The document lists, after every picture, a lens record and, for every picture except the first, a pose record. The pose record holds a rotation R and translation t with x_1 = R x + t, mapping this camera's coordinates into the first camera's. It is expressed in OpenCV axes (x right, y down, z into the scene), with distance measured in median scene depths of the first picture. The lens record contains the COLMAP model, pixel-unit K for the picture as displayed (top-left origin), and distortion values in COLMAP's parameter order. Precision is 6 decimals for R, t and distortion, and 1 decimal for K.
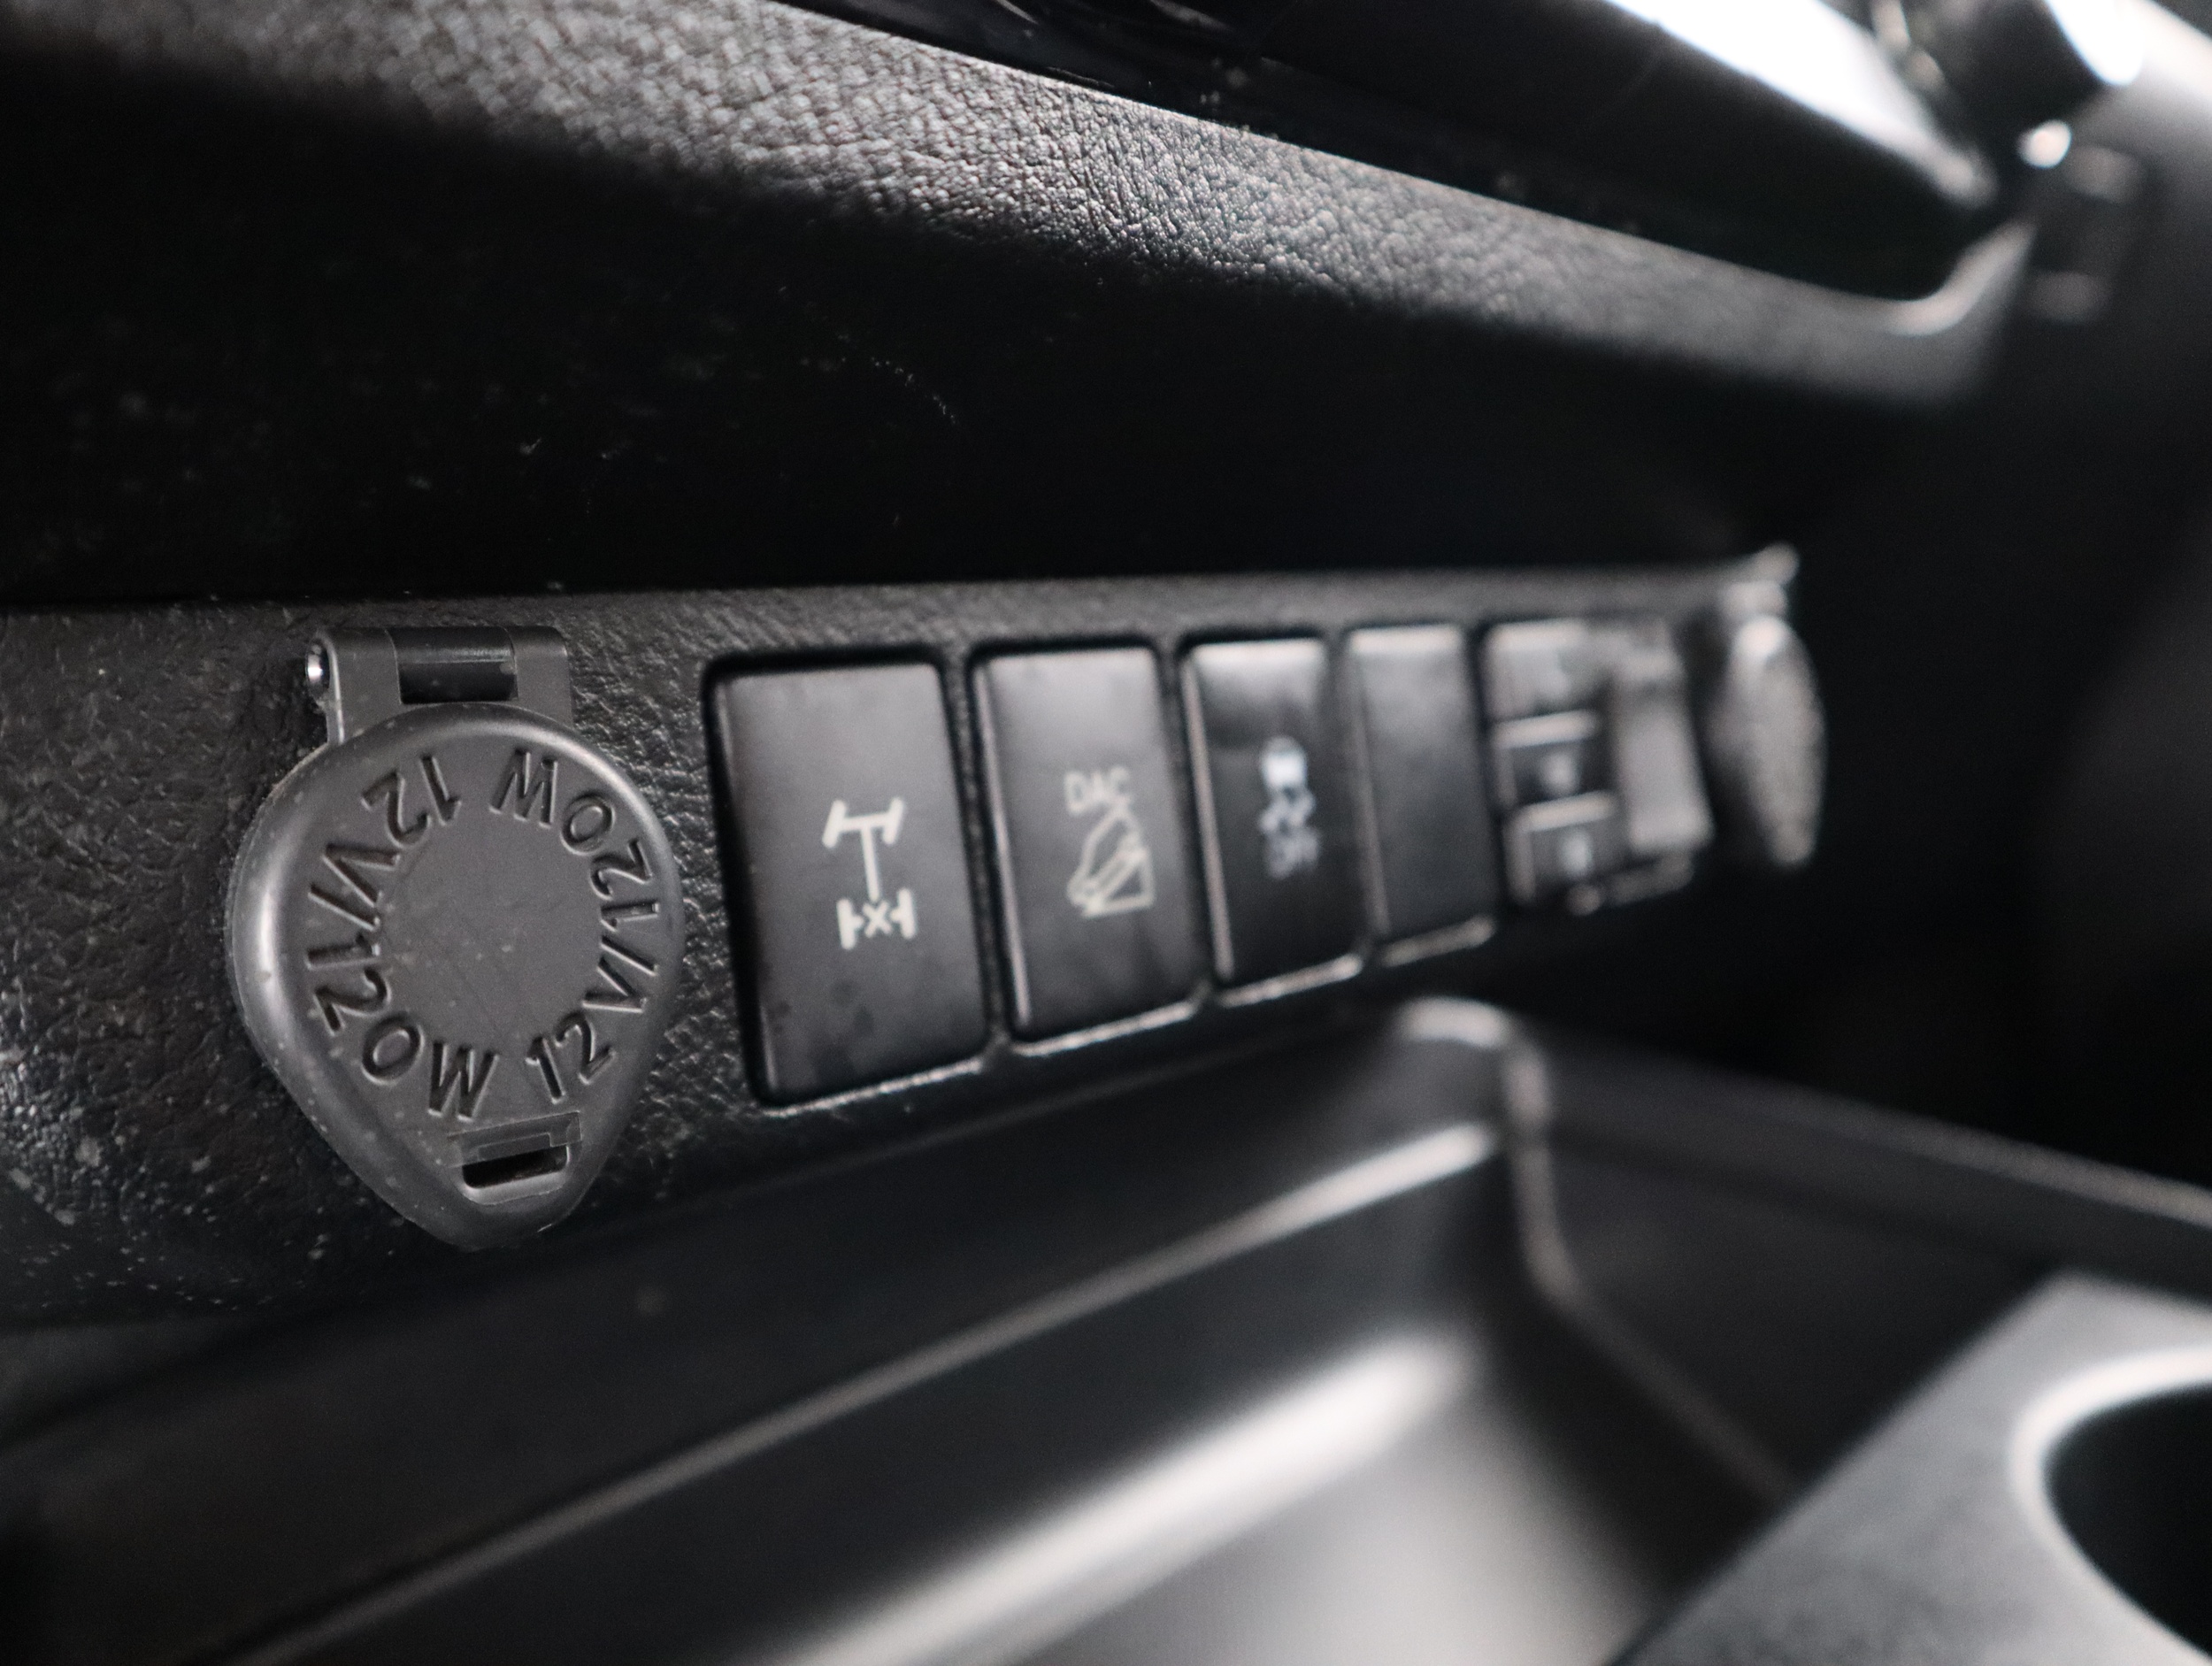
lens RADIAL K [[1876.0, 0, 1106.0], [0, 1876.0, 833.0], [0, 0, 1]] dist [-0.101987, 0.120320]
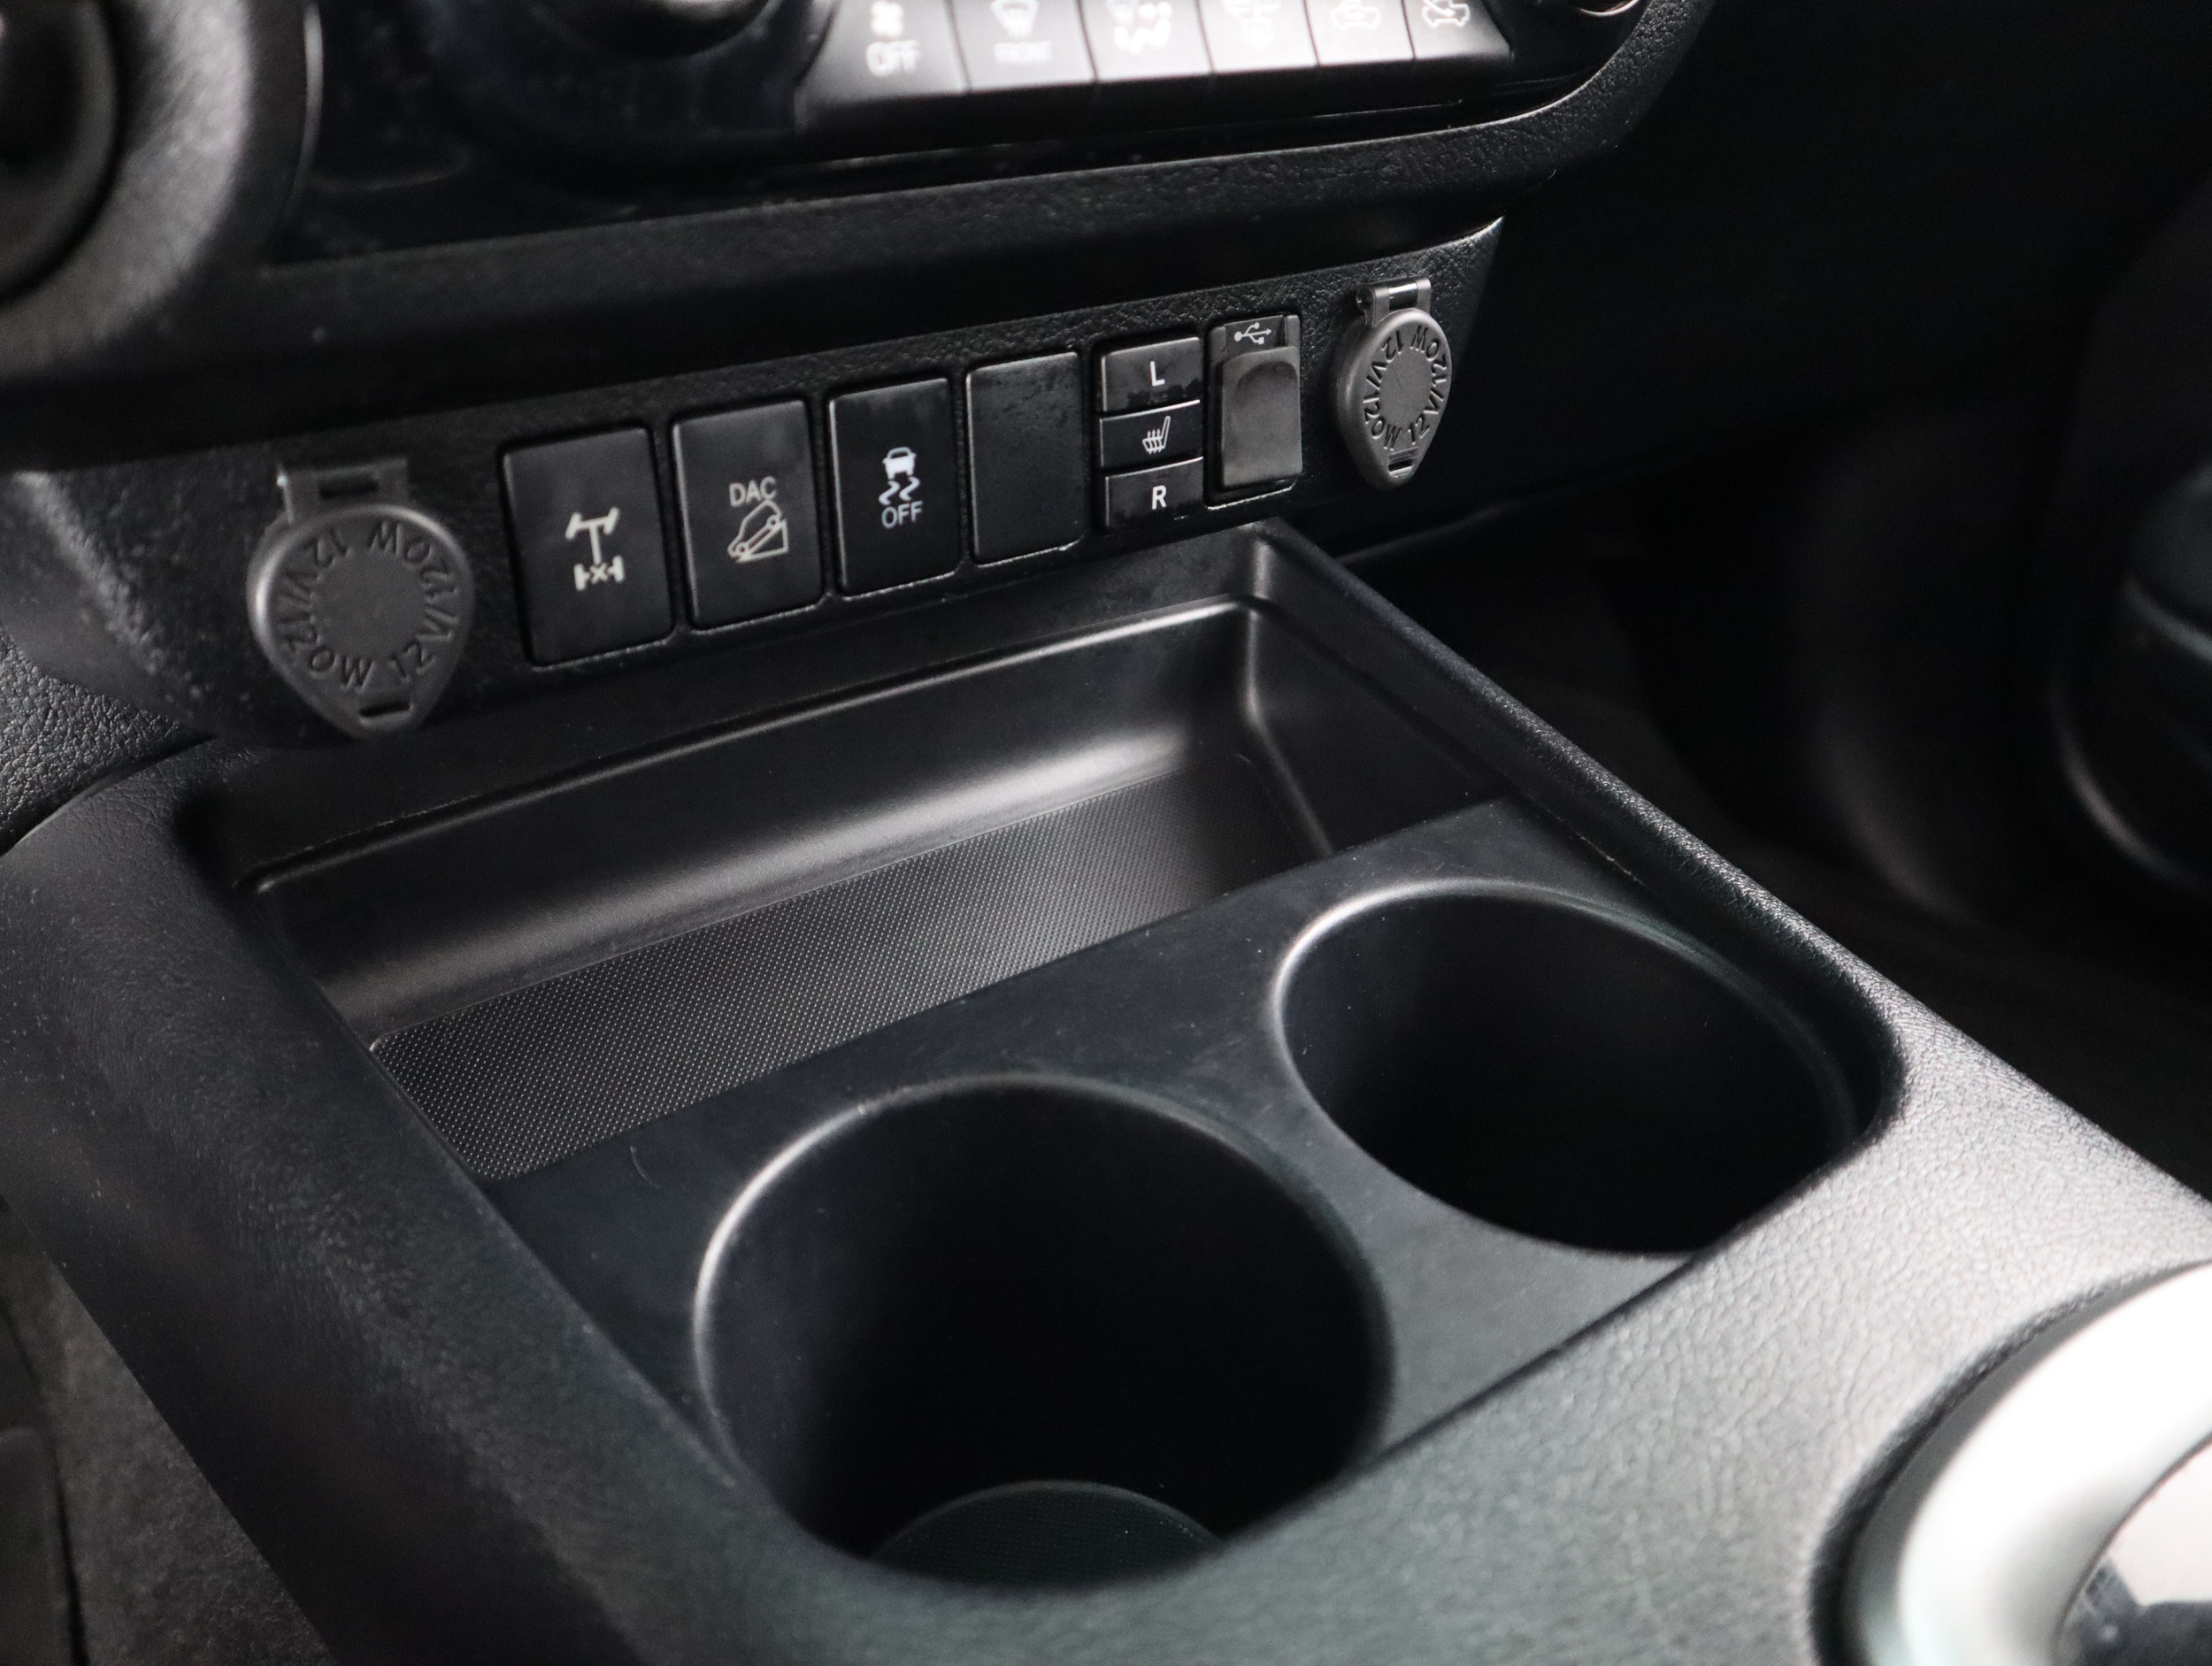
lens RADIAL K [[1876.0, 0, 1106.0], [0, 1876.0, 833.0], [0, 0, 1]] dist [-0.101987, 0.120320]
pose [[0.979661, 0.167197, -0.110944, 0.630298], [-0.104221, 0.896456, 0.430702, -0.580640], [0.171469, -0.410379, 0.895649, -0.699800]]
